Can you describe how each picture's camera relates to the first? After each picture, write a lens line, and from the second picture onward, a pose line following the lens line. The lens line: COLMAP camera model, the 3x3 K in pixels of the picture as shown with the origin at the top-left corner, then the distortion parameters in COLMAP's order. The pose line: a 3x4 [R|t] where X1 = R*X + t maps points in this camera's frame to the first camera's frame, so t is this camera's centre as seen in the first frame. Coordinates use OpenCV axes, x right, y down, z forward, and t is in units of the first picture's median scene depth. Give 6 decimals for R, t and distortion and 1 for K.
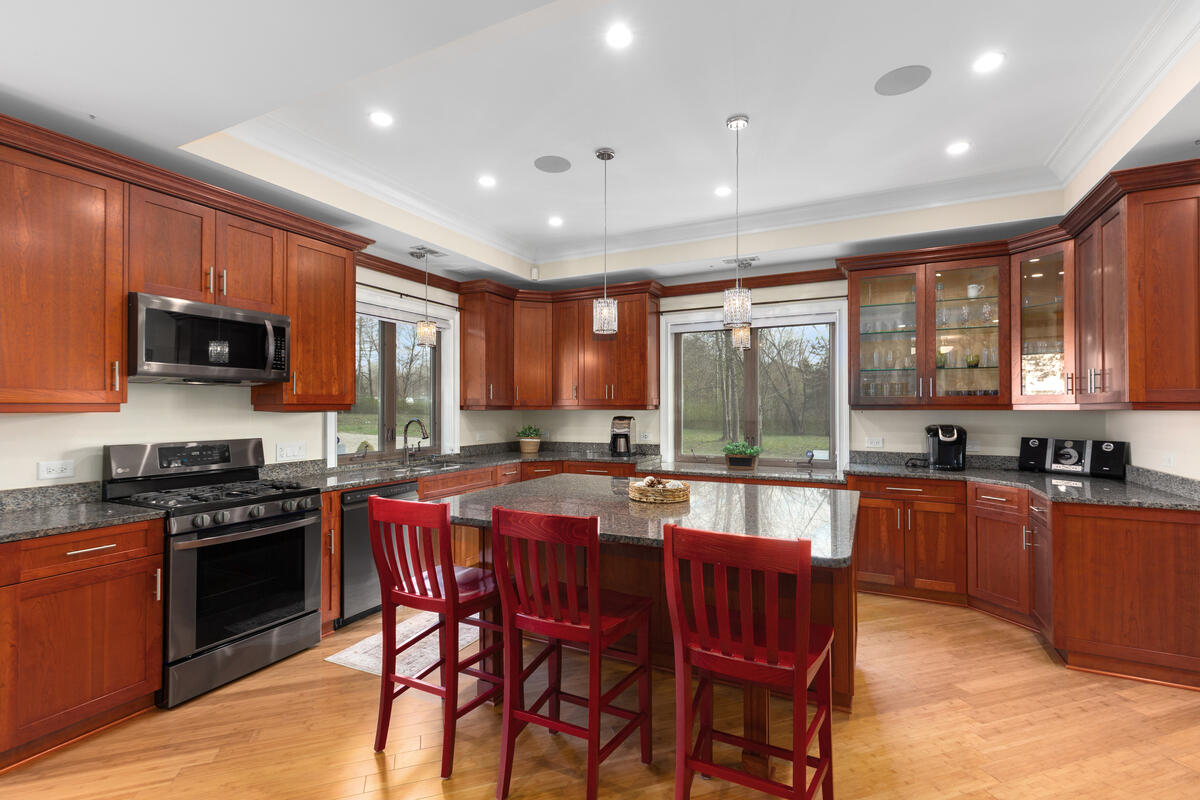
lens RADIAL K [[539.9, 0, 603.2], [0, 539.9, 403.0], [0, 0, 1]] dist [0.005215, -0.000796]
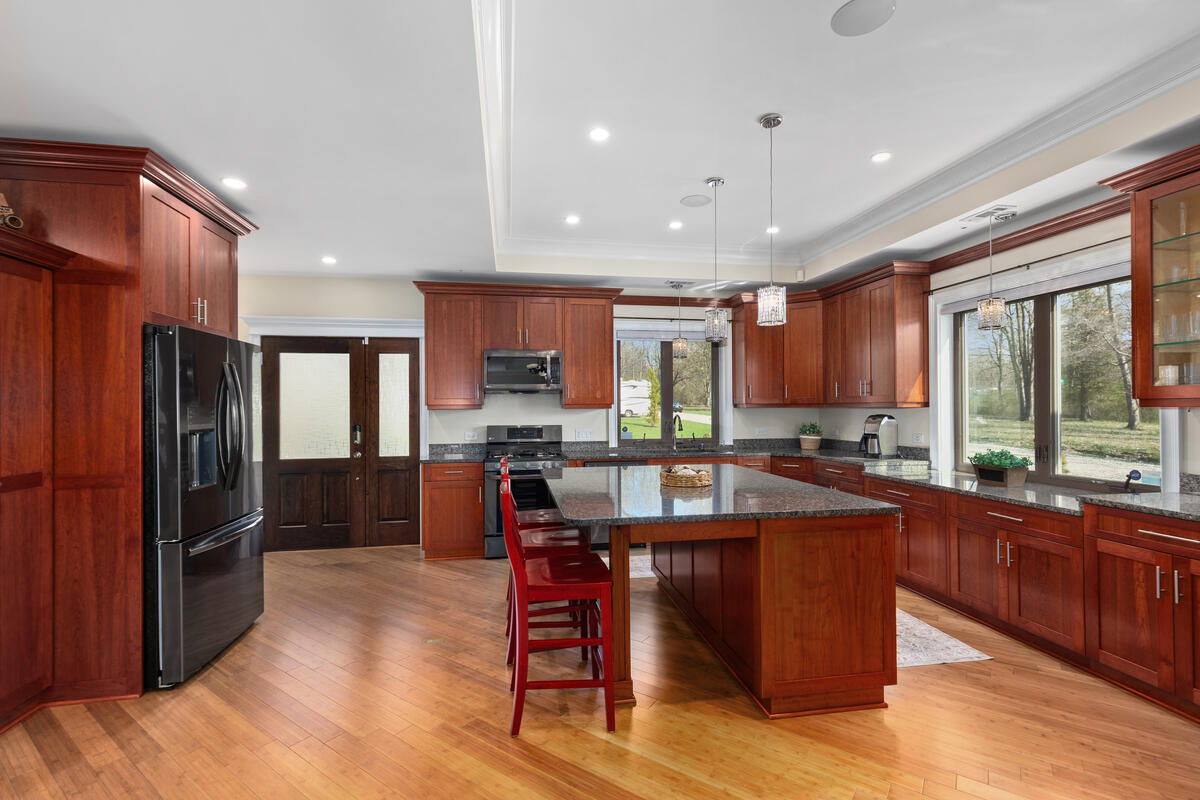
lens RADIAL K [[539.9, 0, 599.9], [0, 539.9, 401.9], [0, 0, 1]] dist [0.005215, -0.000796]
pose [[0.587208, -0.010102, -0.809373, 0.669082], [0.012301, 0.999918, -0.003556, 0.001345], [0.809343, -0.007868, 0.587284, 0.114375]]
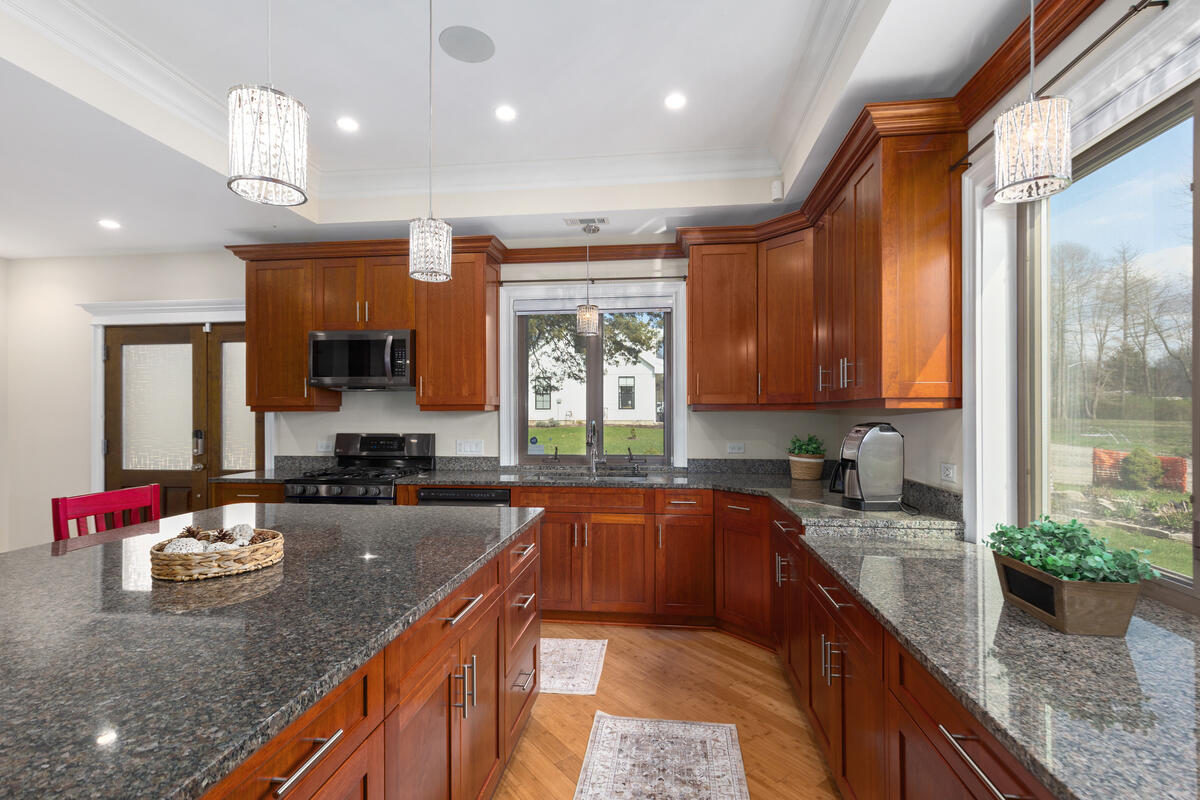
lens RADIAL K [[539.9, 0, 605.9], [0, 539.9, 407.7], [0, 0, 1]] dist [0.005215, -0.000796]
pose [[0.336088, -0.009069, -0.941787, 0.541644], [0.011737, 0.999916, -0.005440, 0.015908], [0.941757, -0.009225, 0.336167, 0.841151]]
